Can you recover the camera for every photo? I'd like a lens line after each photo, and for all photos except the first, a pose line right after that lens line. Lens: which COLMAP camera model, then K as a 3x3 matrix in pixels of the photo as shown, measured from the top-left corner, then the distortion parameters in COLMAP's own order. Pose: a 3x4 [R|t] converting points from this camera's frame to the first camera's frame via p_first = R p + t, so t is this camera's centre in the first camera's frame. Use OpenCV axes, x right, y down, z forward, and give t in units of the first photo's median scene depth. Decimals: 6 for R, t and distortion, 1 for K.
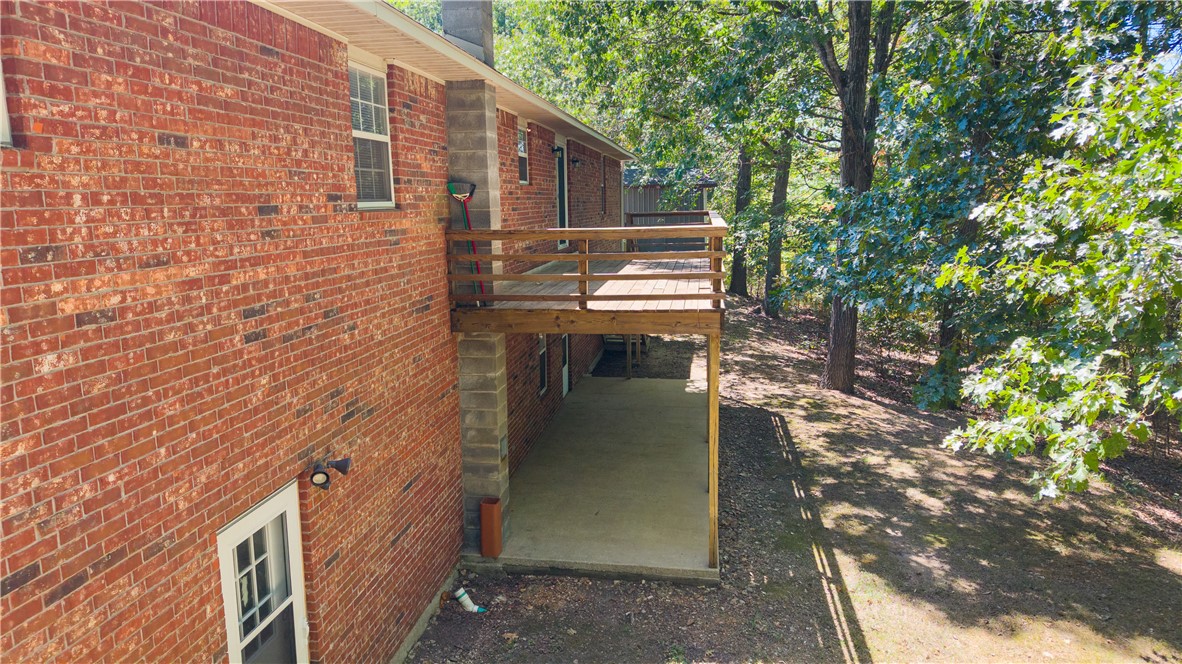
lens RADIAL K [[811.0, 0, 591.0], [0, 811.0, 332.0], [0, 0, 1]] dist [-0.002968, 0.000131]
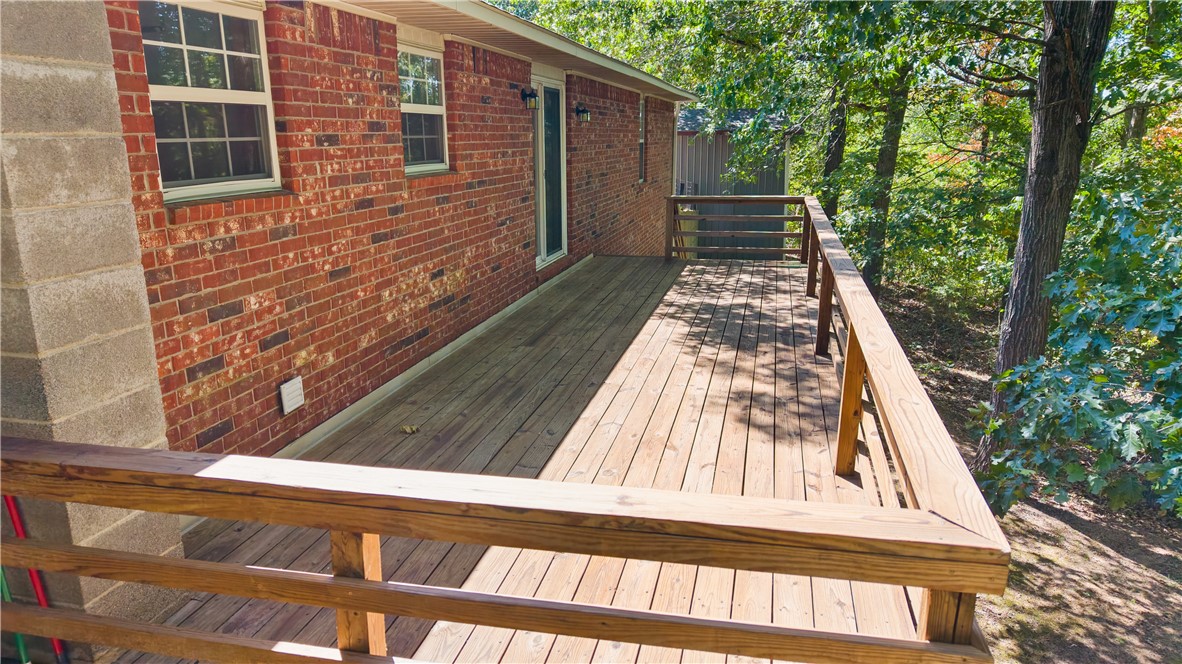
lens RADIAL K [[801.7, 0, 591.0], [0, 801.7, 332.0], [0, 0, 1]] dist [-0.005399, 0.000610]
pose [[0.996103, 0.032536, -0.081974, 0.044176], [-0.025594, 0.996107, 0.084357, -0.106796], [0.084400, -0.081930, 0.993058, 0.434026]]
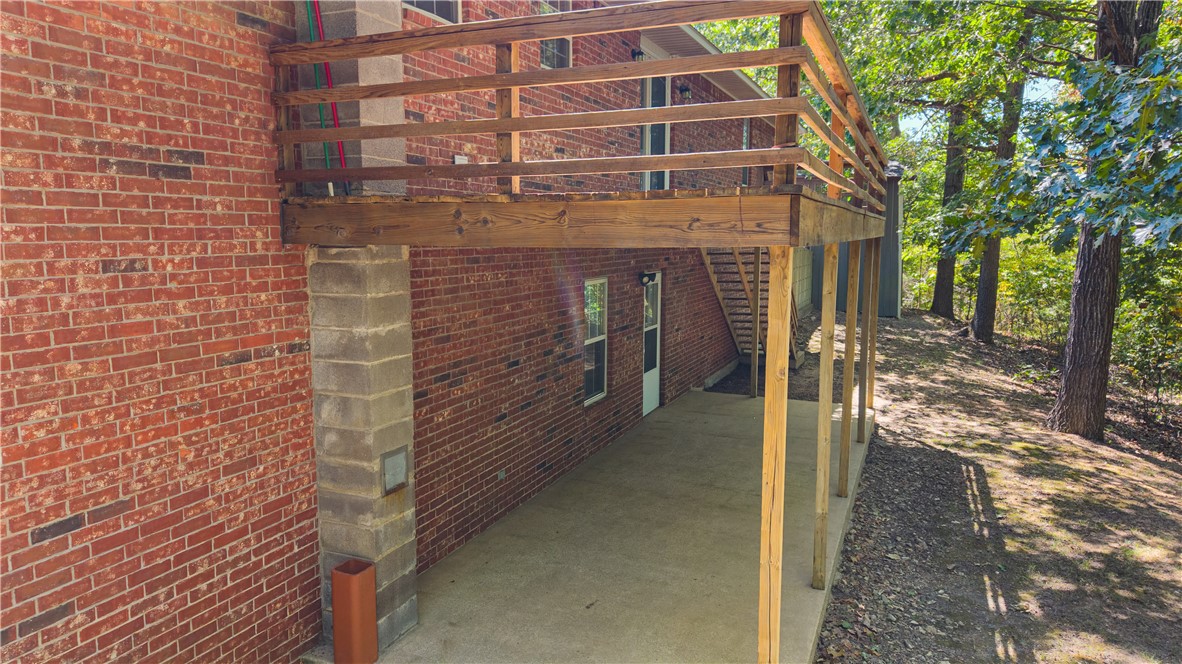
lens RADIAL K [[811.0, 0, 591.0], [0, 811.0, 332.0], [0, 0, 1]] dist [-0.002968, 0.000131]
pose [[0.969338, 0.042372, -0.242050, 0.091050], [-0.052421, 0.998004, -0.035226, 0.038603], [0.240074, 0.046835, 0.969624, 0.308925]]
